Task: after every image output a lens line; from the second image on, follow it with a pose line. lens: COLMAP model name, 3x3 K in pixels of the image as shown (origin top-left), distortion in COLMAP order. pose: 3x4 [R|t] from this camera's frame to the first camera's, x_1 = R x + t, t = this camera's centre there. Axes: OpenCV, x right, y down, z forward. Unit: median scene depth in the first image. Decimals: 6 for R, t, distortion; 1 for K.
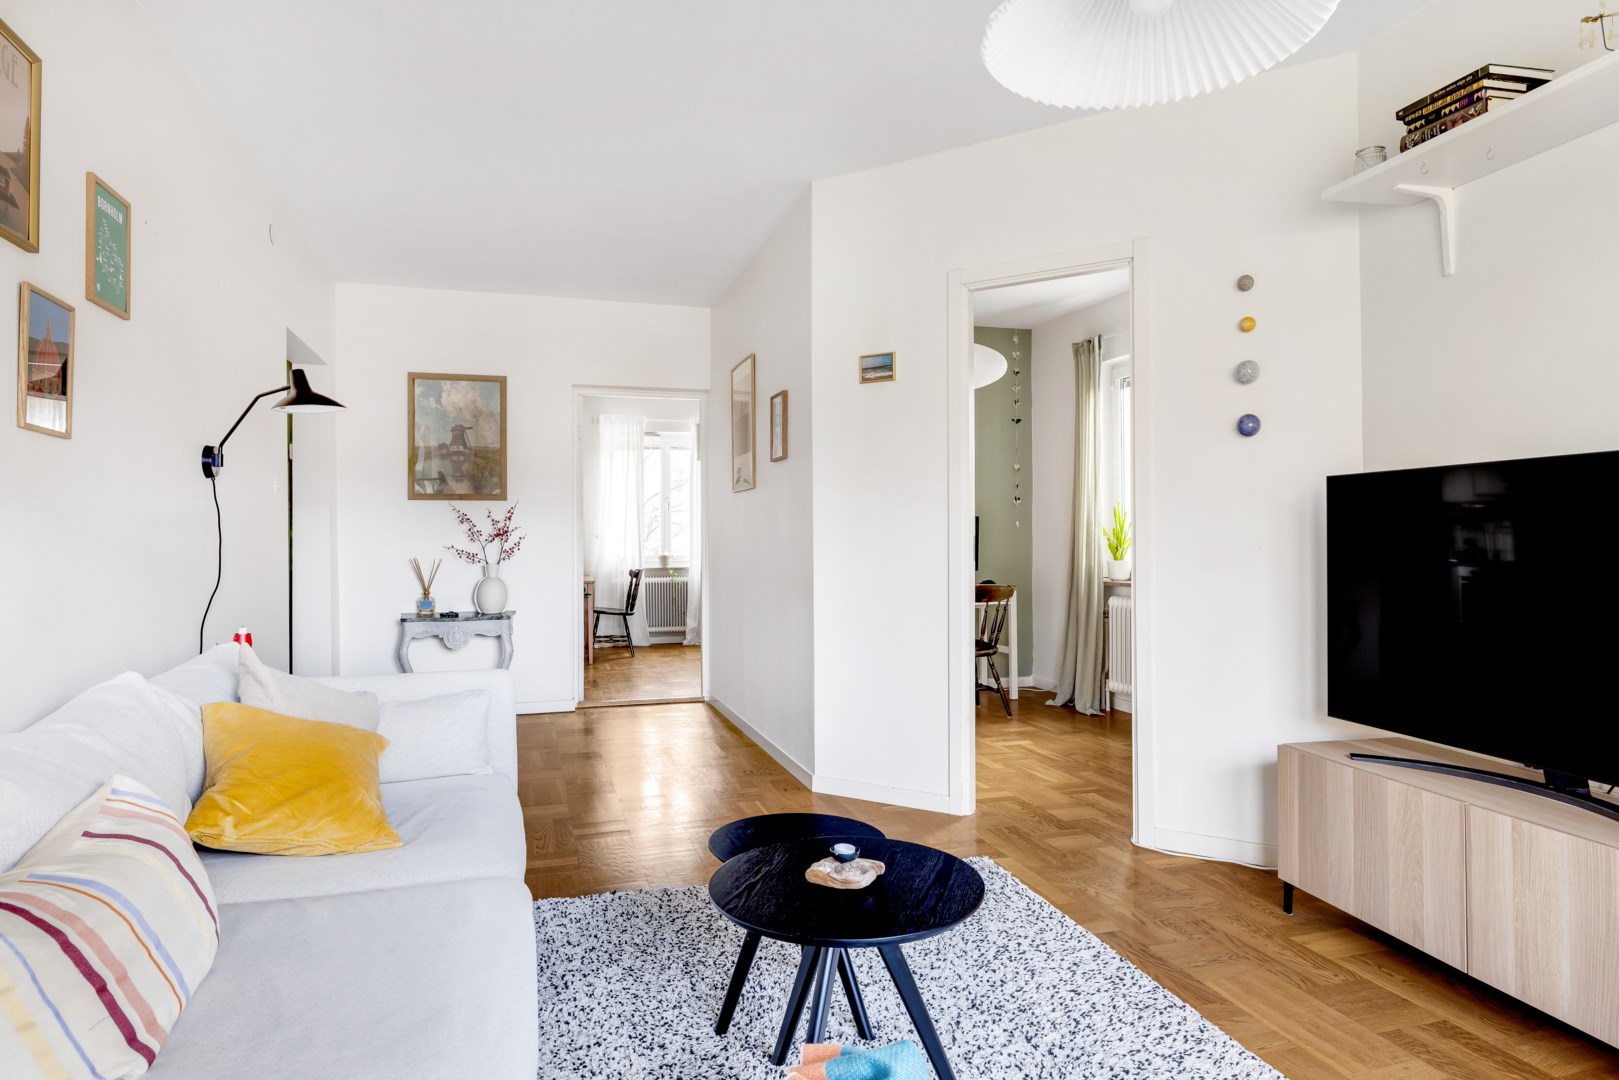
lens RADIAL K [[961.0, 0, 809.5], [0, 961.0, 540.0], [0, 0, 1]] dist [-0.002909, 0.000976]
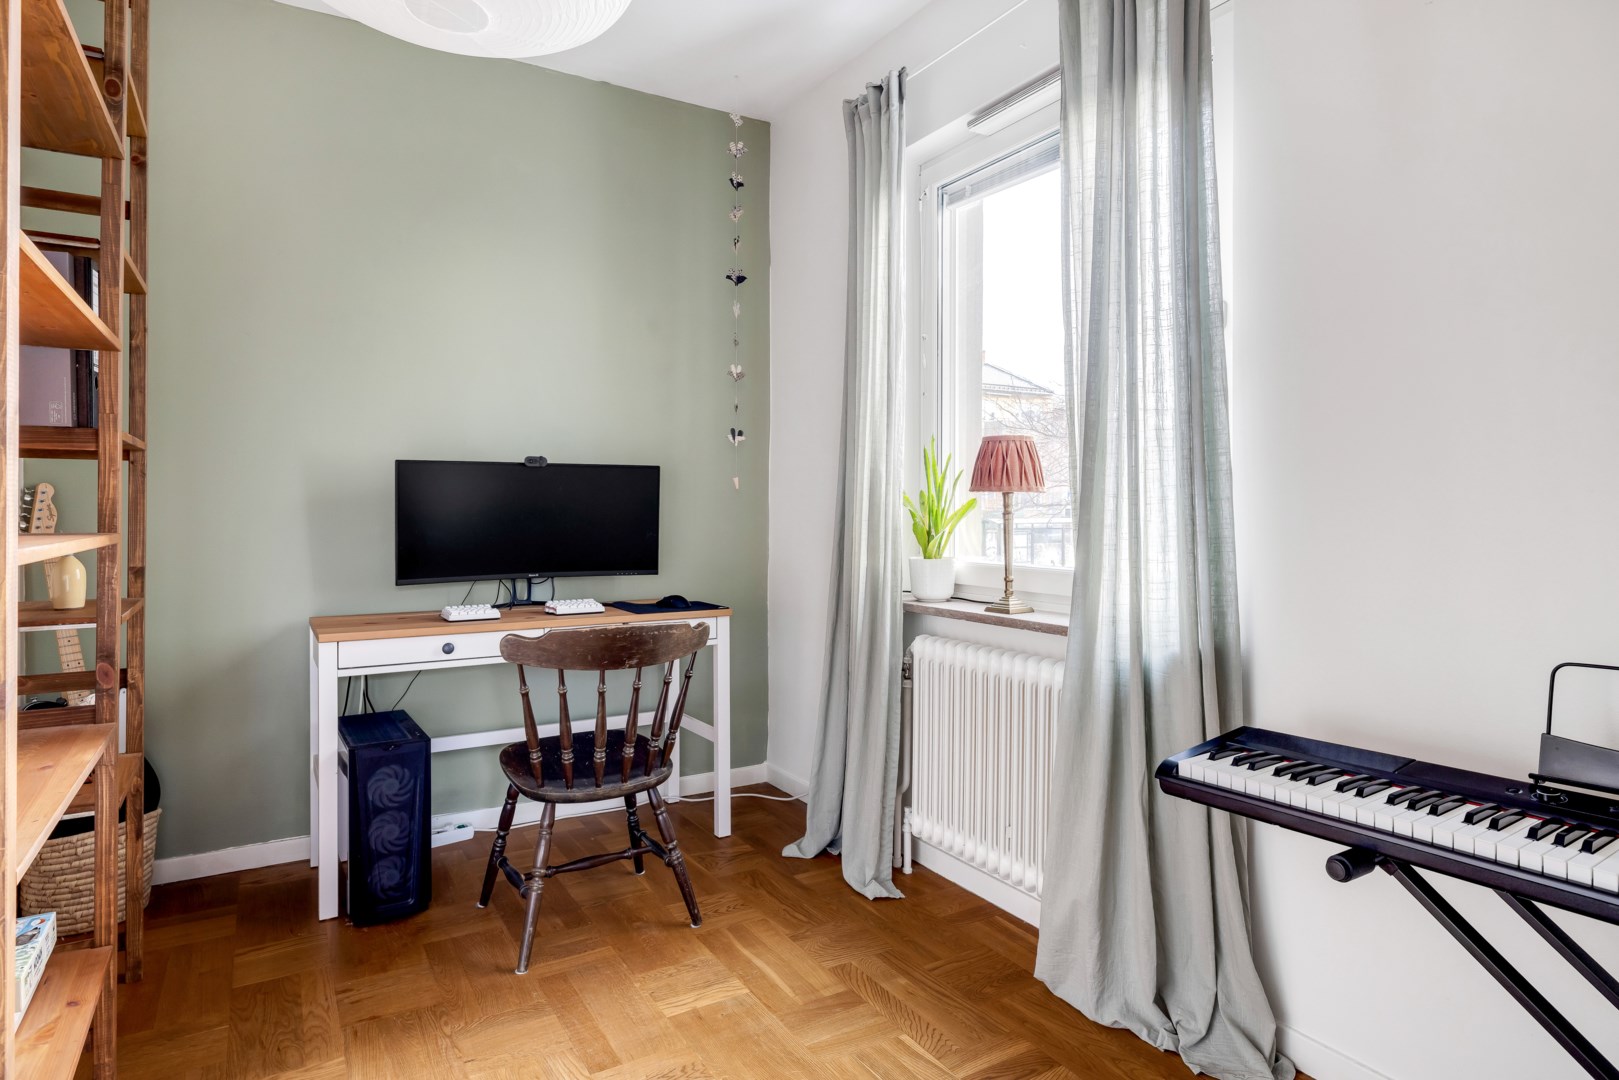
lens RADIAL K [[961.0, 0, 809.5], [0, 961.0, 540.0], [0, 0, 1]] dist [-0.002909, 0.000976]
pose [[0.972569, 0.000947, 0.232611, 0.150046], [-0.008871, 0.999415, 0.033023, -0.003498], [-0.232444, -0.034180, 0.972009, 0.547095]]
